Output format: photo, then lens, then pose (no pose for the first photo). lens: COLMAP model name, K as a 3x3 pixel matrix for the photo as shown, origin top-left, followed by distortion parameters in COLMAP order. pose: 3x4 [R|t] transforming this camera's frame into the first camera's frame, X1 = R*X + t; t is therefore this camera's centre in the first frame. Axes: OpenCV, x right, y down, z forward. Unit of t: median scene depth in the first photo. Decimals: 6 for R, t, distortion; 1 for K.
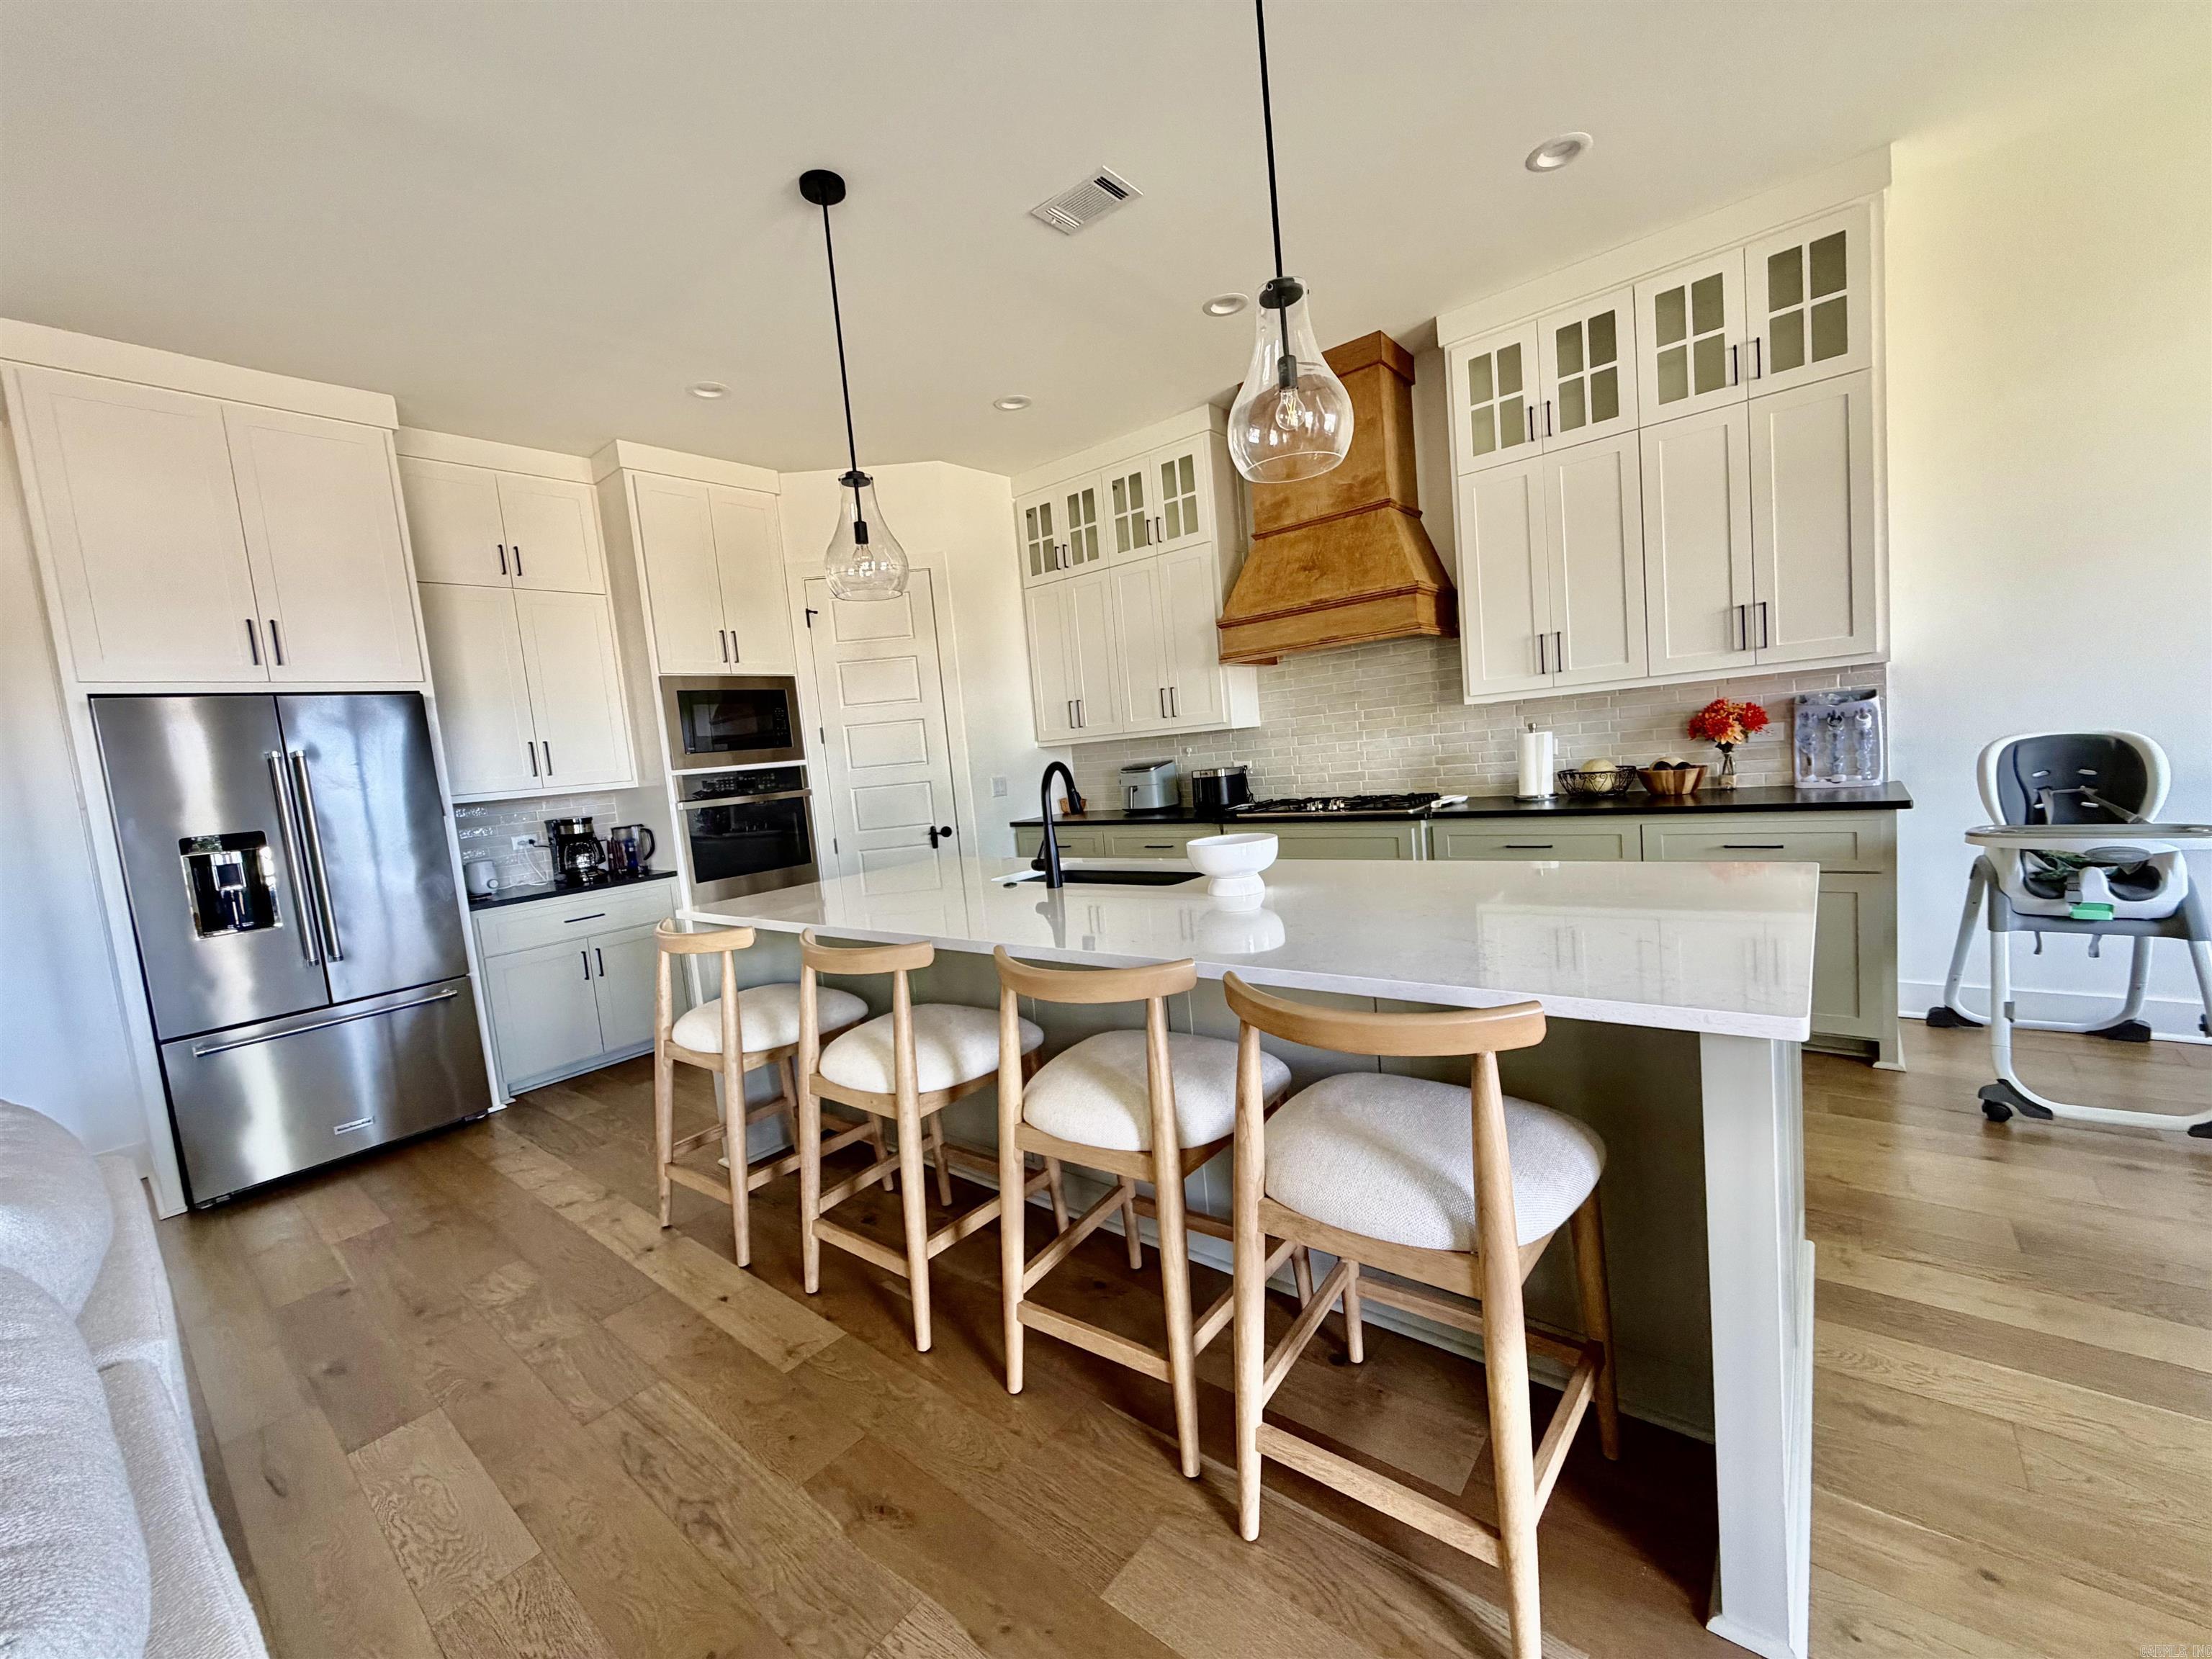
lens RADIAL K [[879.9, 0, 1101.9], [0, 879.9, 822.5], [0, 0, 1]] dist [-0.002592, -0.000264]
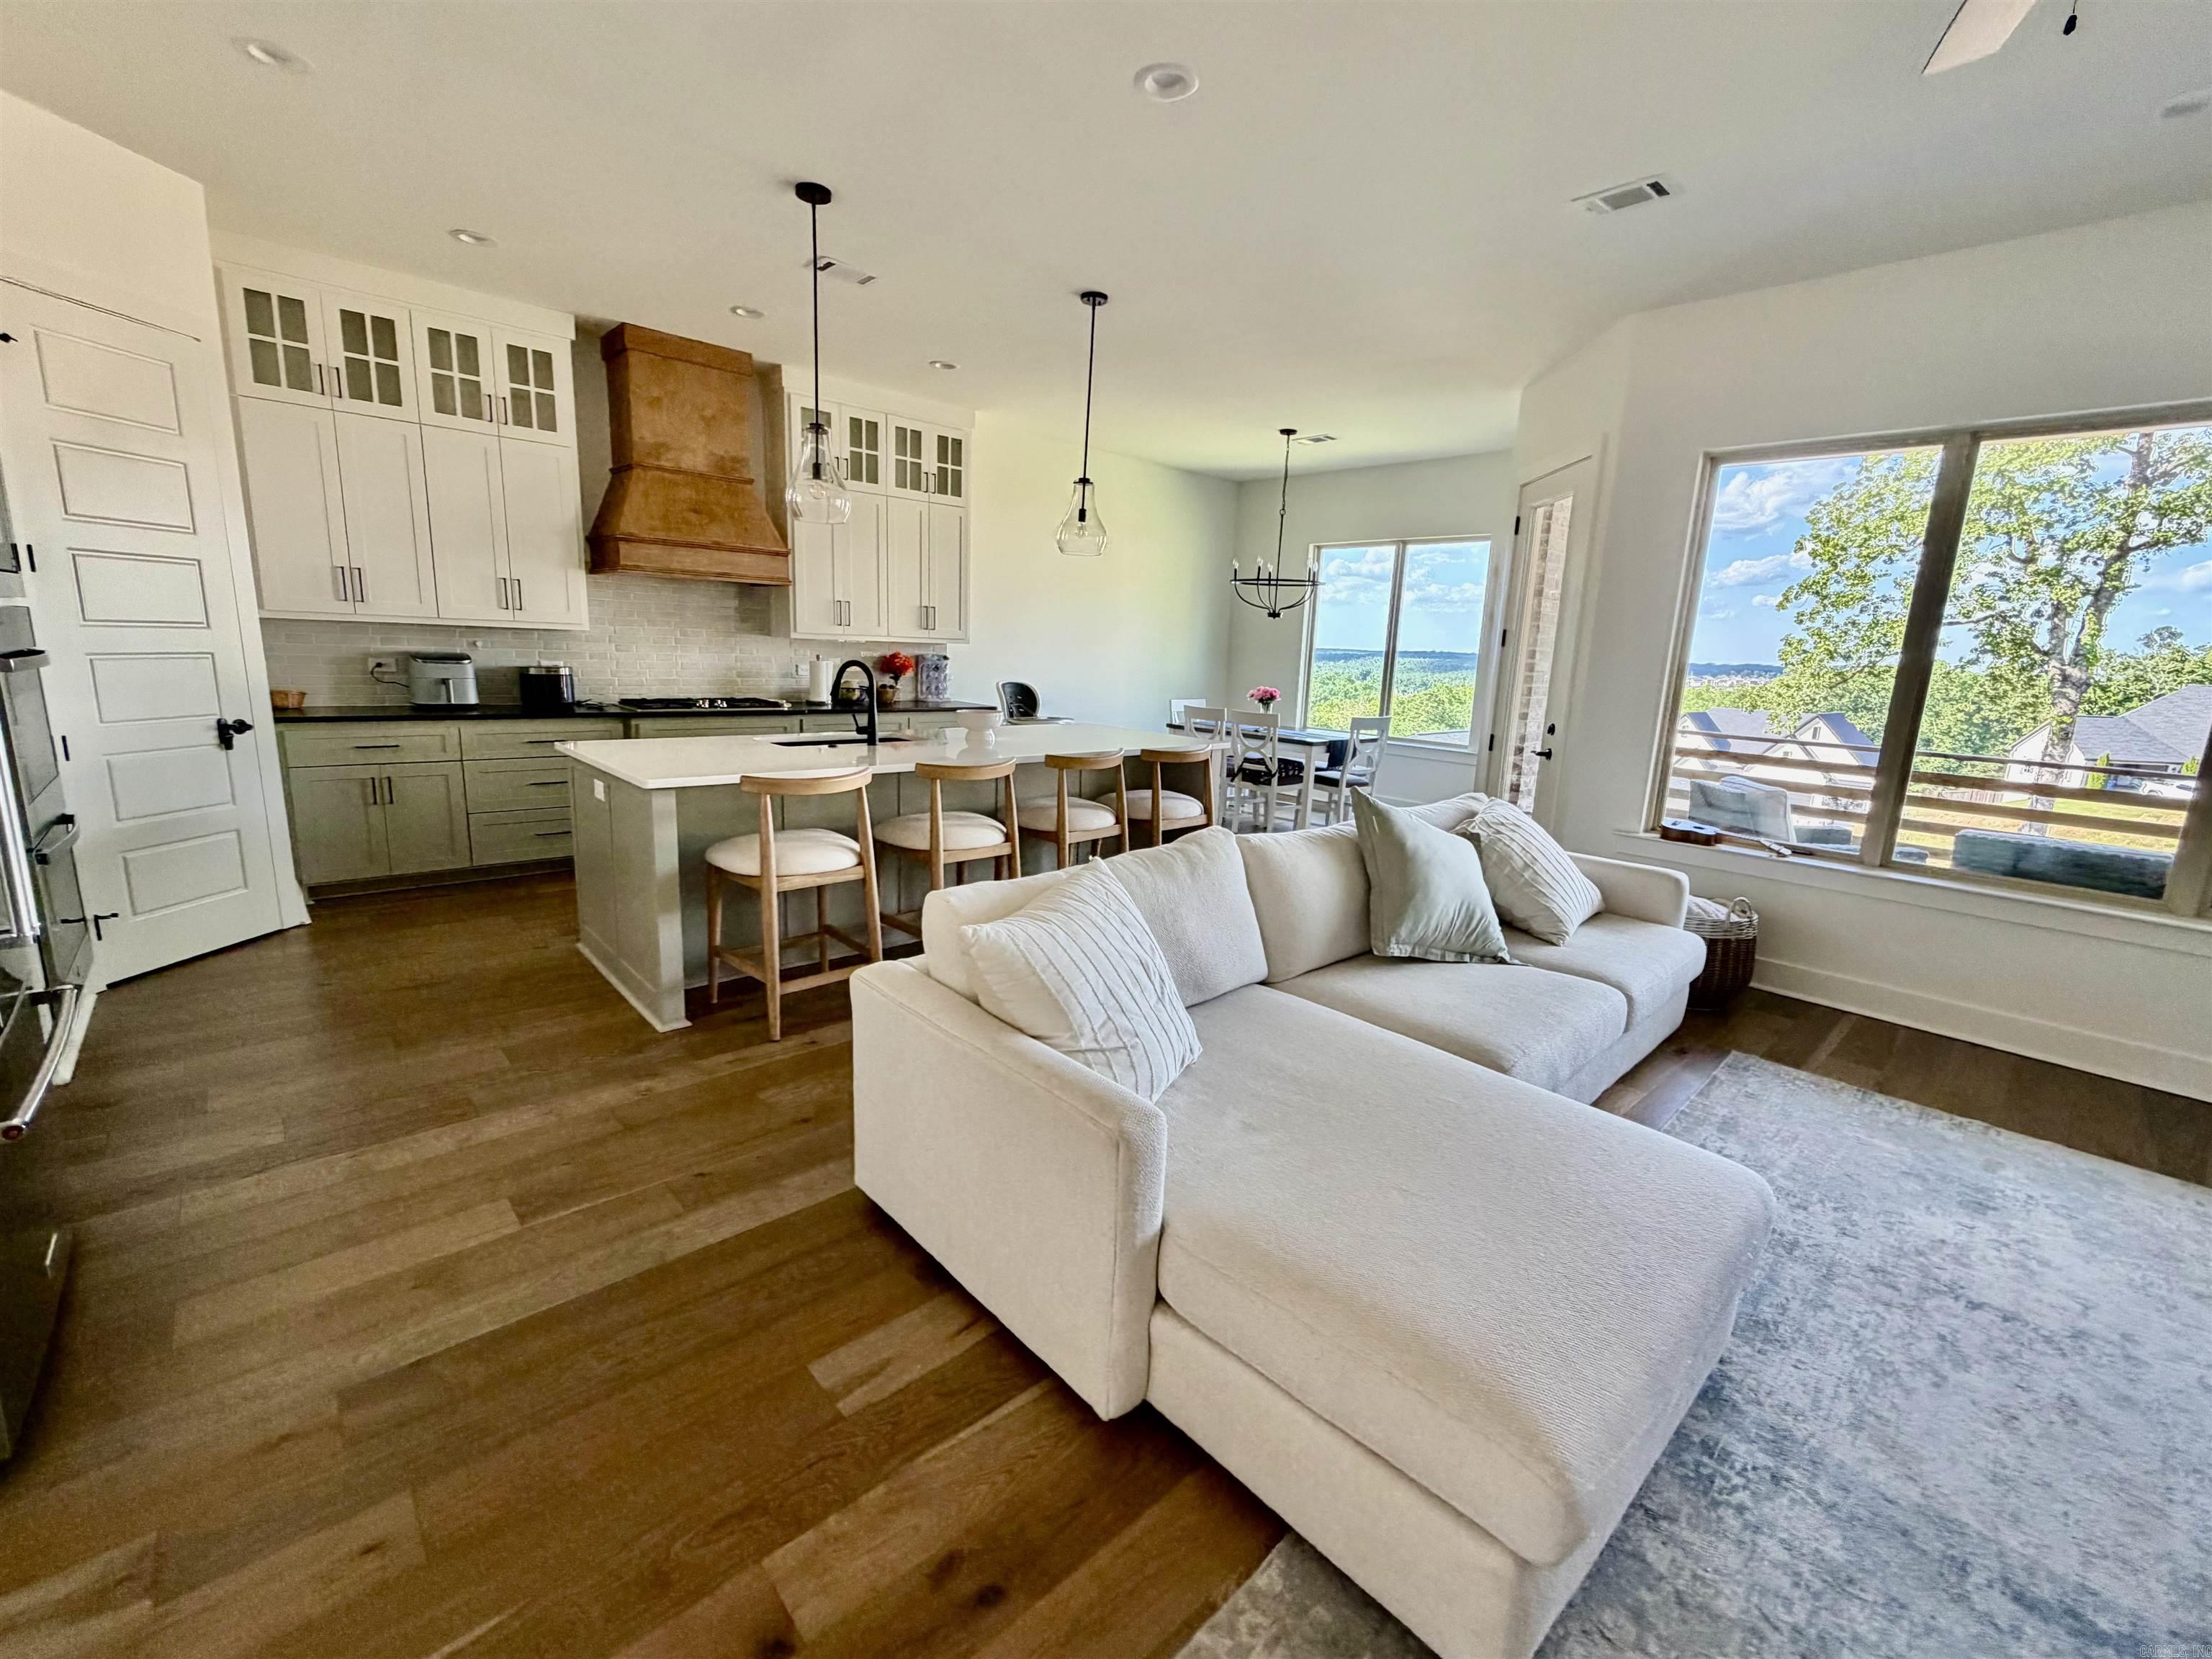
lens RADIAL K [[936.3, 0, 1105.5], [0, 936.3, 826.4], [0, 0, 1]] dist [-0.001162, 0.000610]
pose [[0.140600, -0.093562, 0.985636, -1.021213], [0.023919, 0.995555, 0.091091, 0.047684], [-0.989778, 0.010768, 0.142213, 0.236491]]
